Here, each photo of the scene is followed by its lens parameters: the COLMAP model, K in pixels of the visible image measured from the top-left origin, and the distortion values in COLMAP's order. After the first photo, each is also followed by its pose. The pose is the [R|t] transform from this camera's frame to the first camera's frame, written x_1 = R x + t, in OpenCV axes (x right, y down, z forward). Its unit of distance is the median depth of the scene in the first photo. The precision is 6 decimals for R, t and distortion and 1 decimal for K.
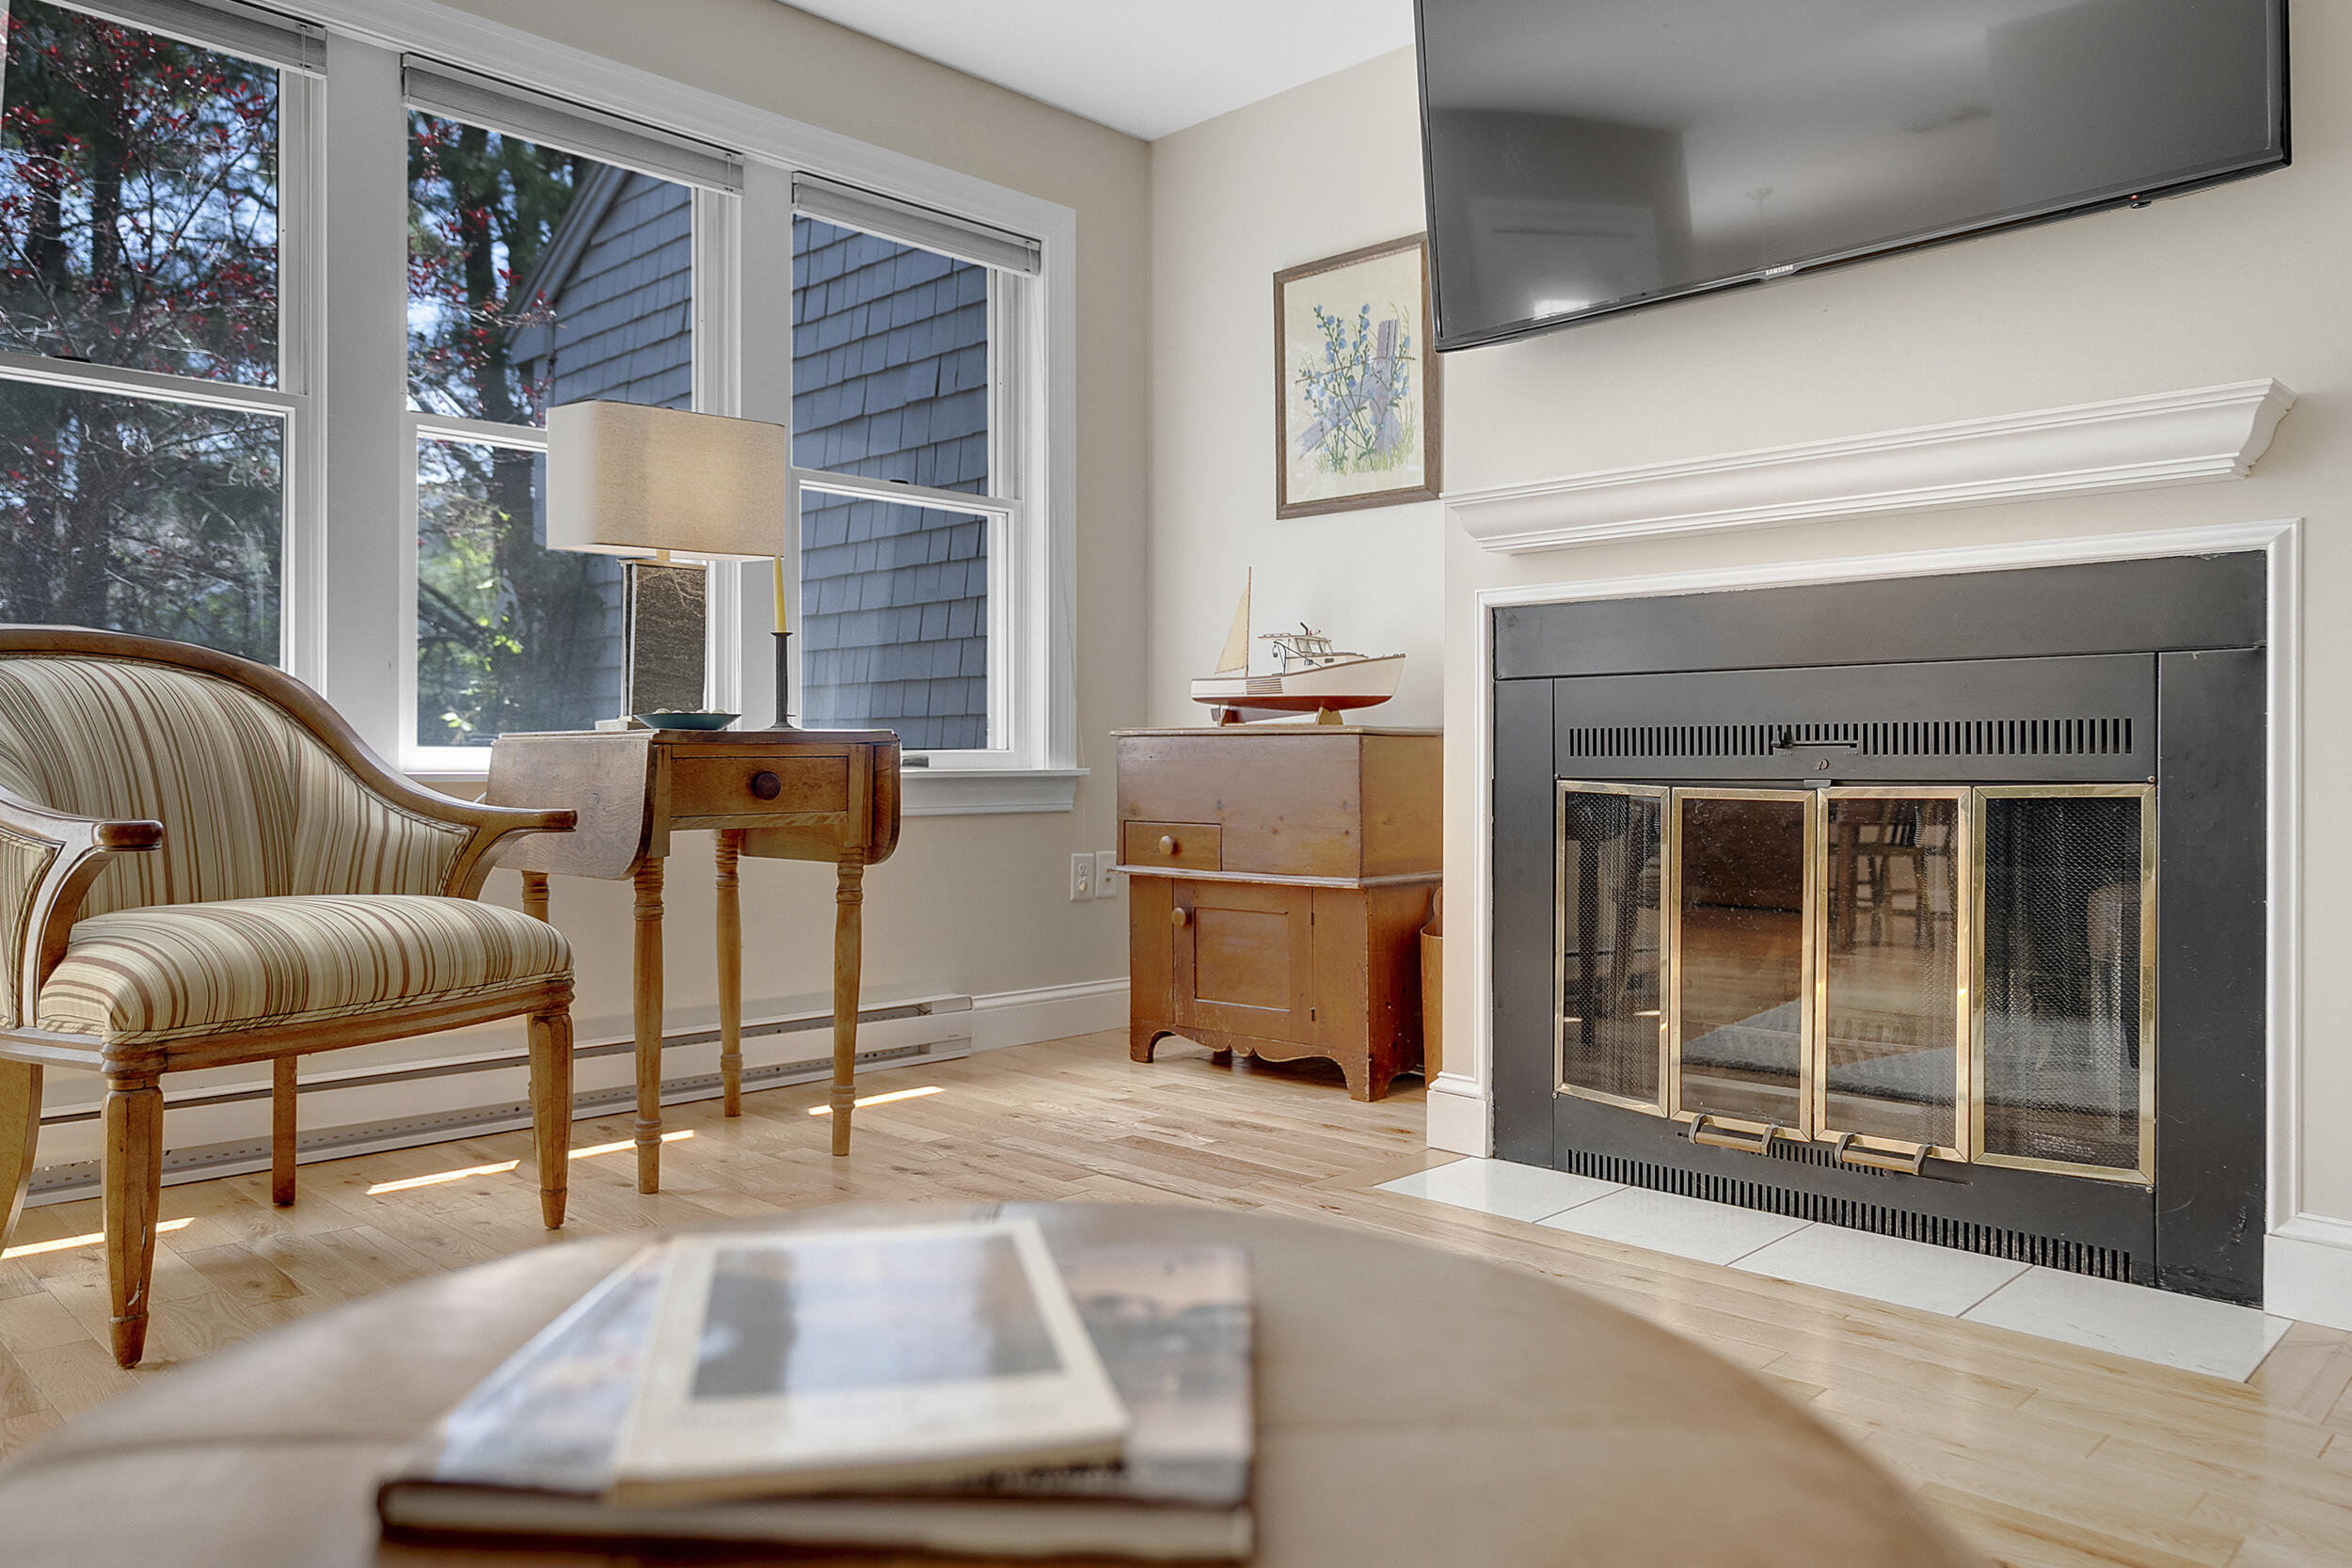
lens RADIAL K [[1610.8, 0, 1169.1], [0, 1610.8, 770.2], [0, 0, 1]] dist [0.001135, -0.001594]
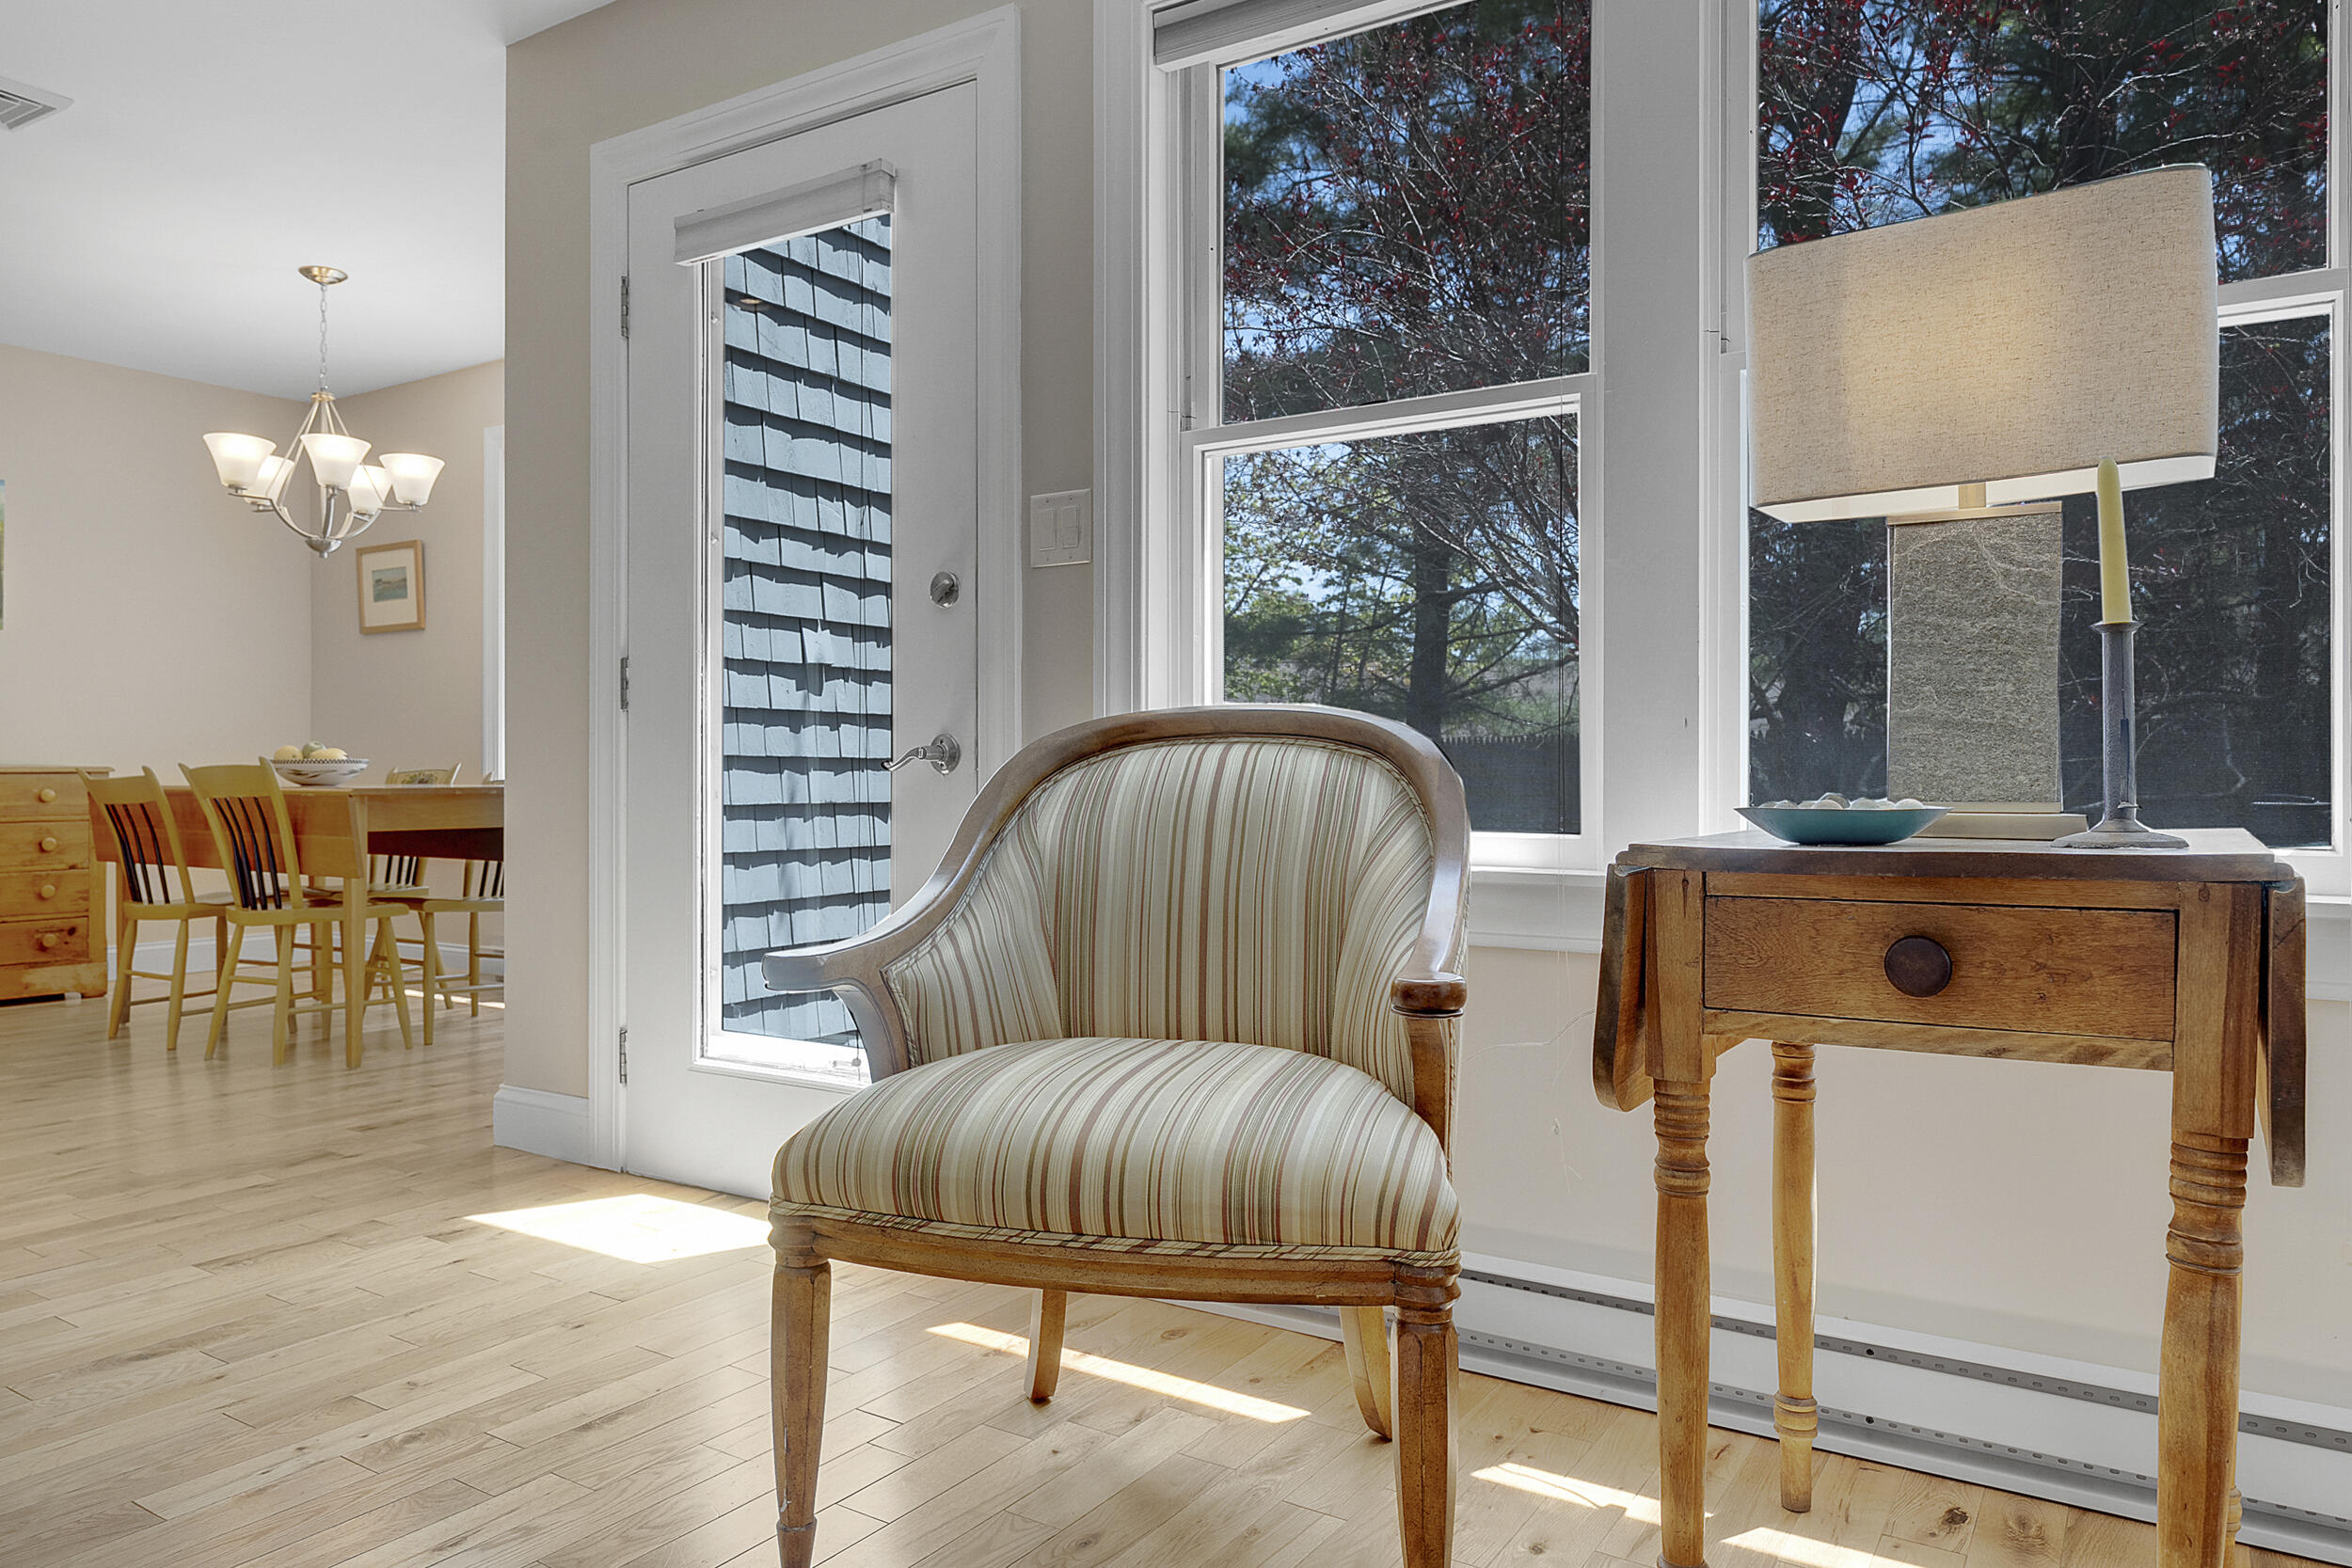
lens RADIAL K [[1581.9, 0, 1148.1], [0, 1581.9, 763.1], [0, 0, 1]] dist [-0.002343, -0.000317]
pose [[0.189199, -0.004482, -0.981928, 0.151562], [-0.000597, 0.999989, -0.004679, -0.044671], [0.981938, 0.001471, 0.189195, 0.659398]]
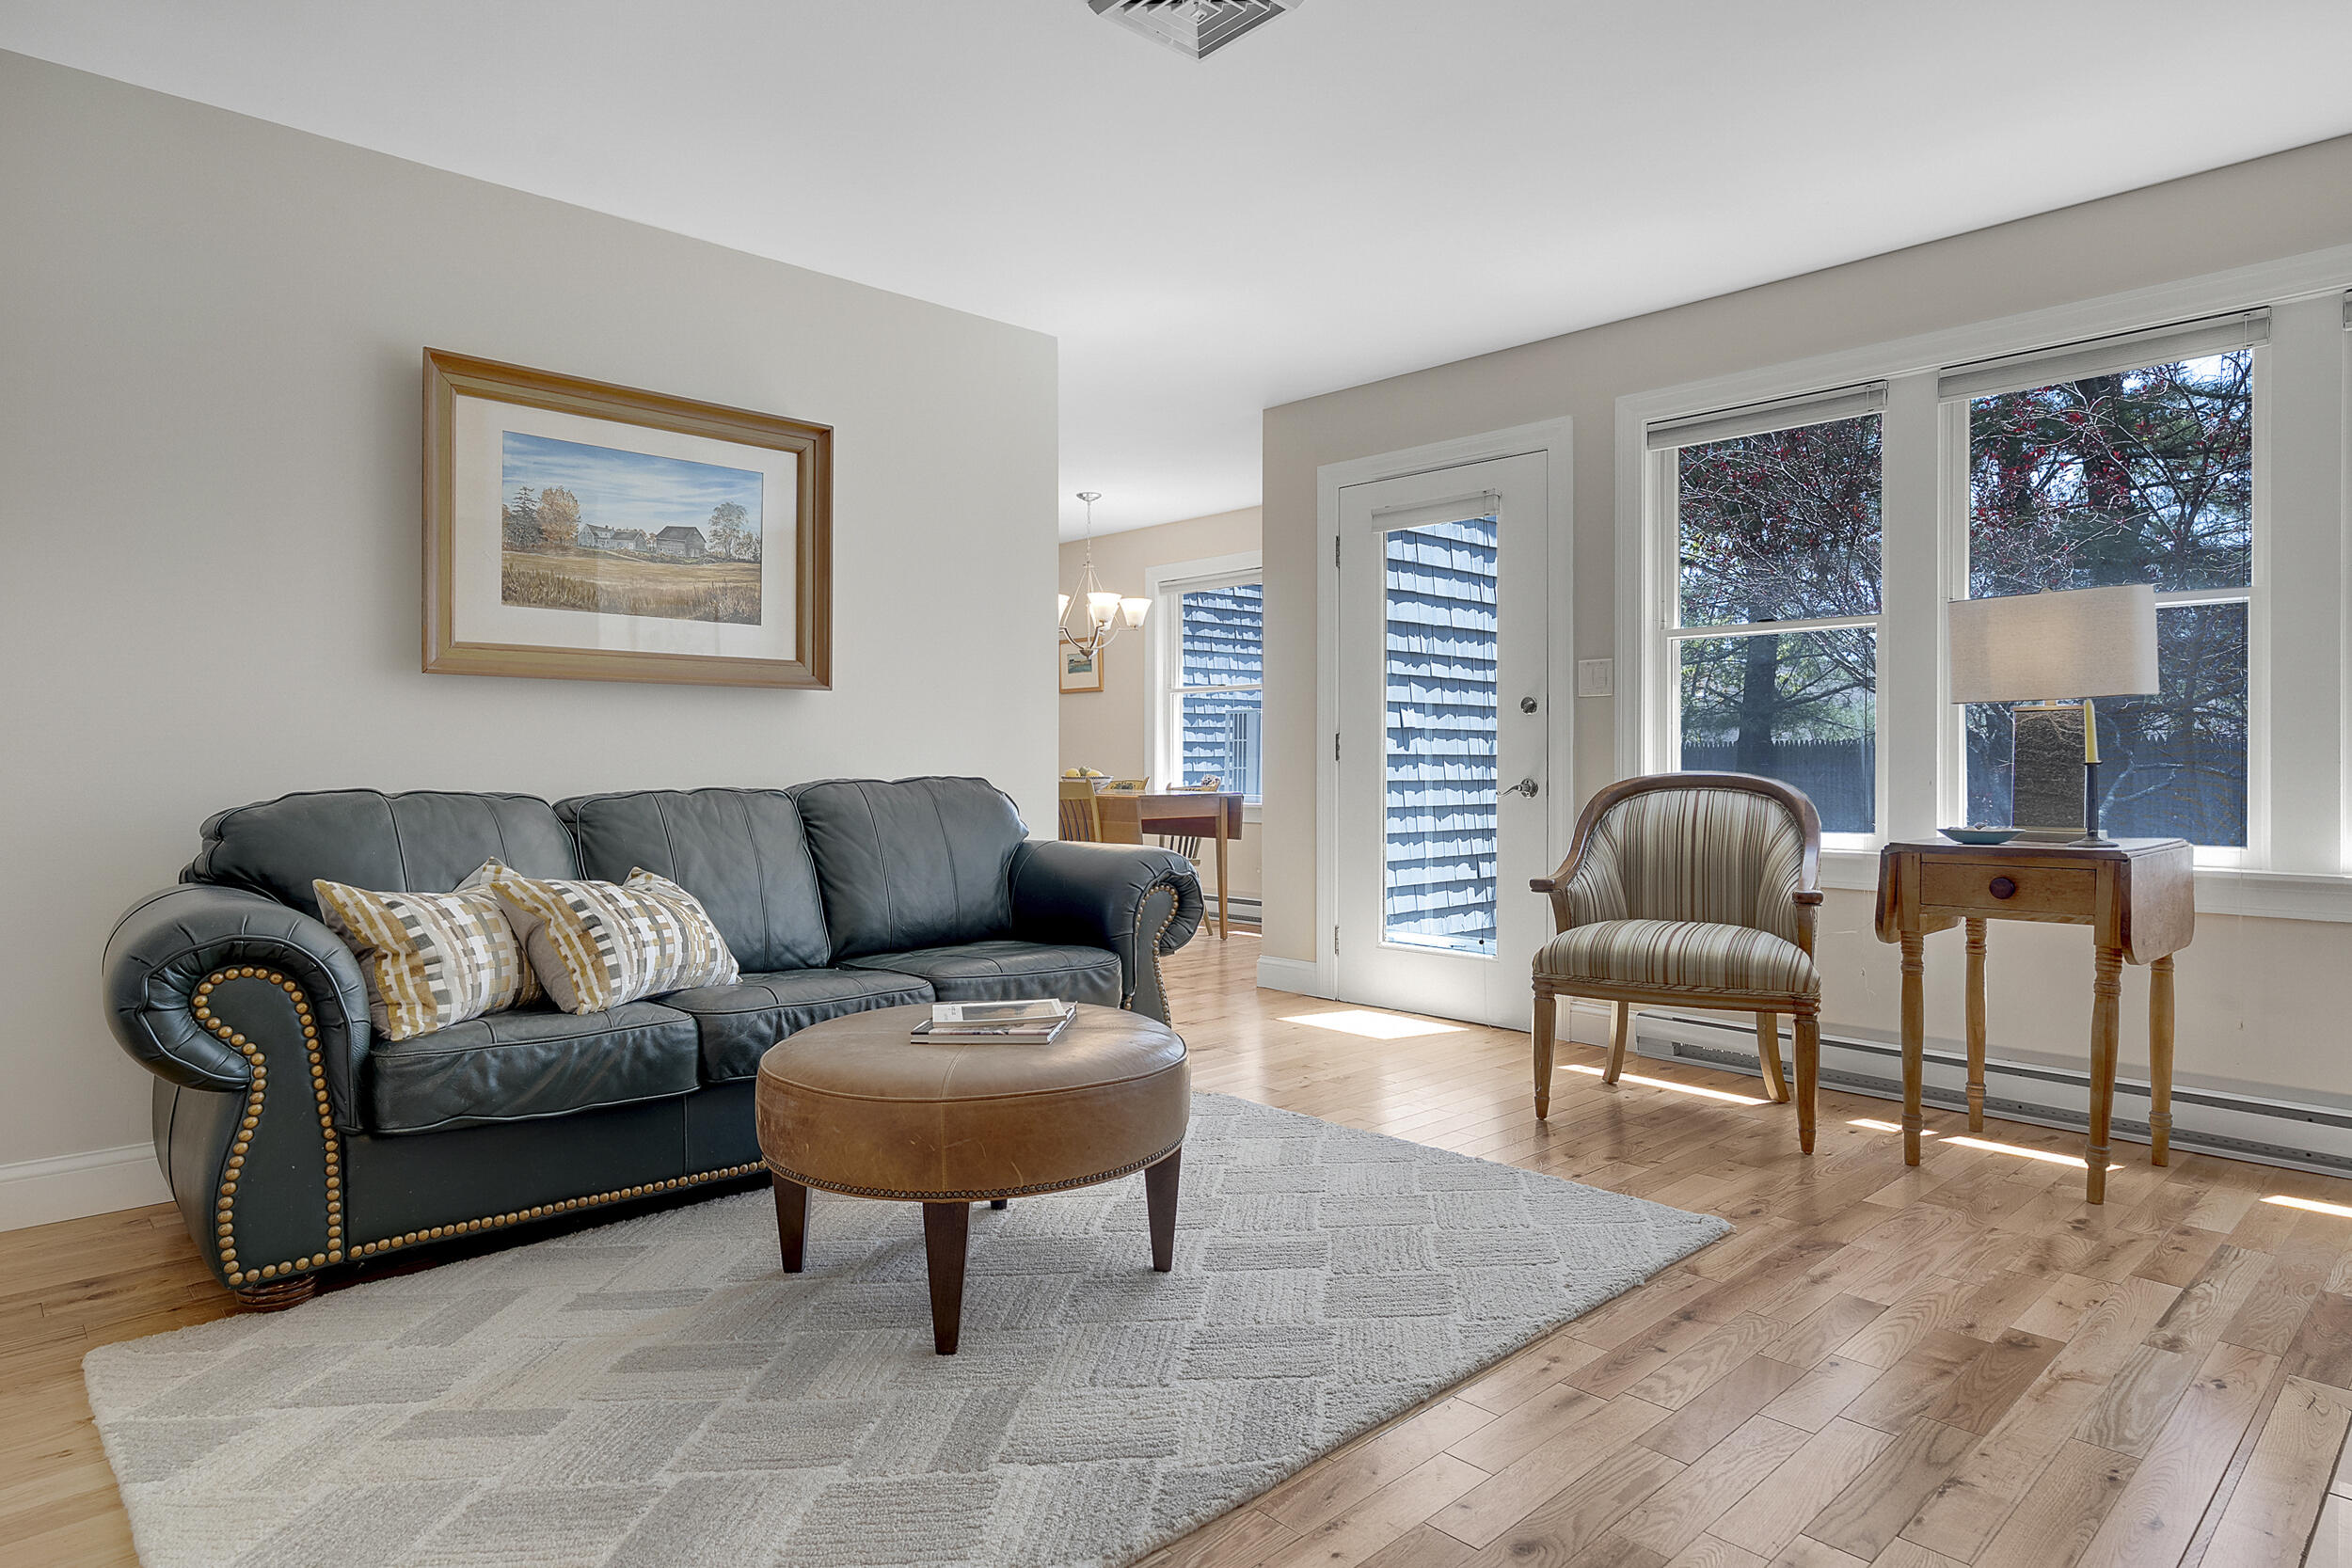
lens RADIAL K [[1332.3, 0, 1177.5], [0, 1332.3, 758.8], [0, 0, 1]] dist [0.000177, -0.000013]
pose [[-0.037051, -0.000403, -0.999313, 0.807618], [-0.001628, 0.999999, -0.000343, -0.088581], [0.999312, 0.001614, -0.037052, 0.356926]]
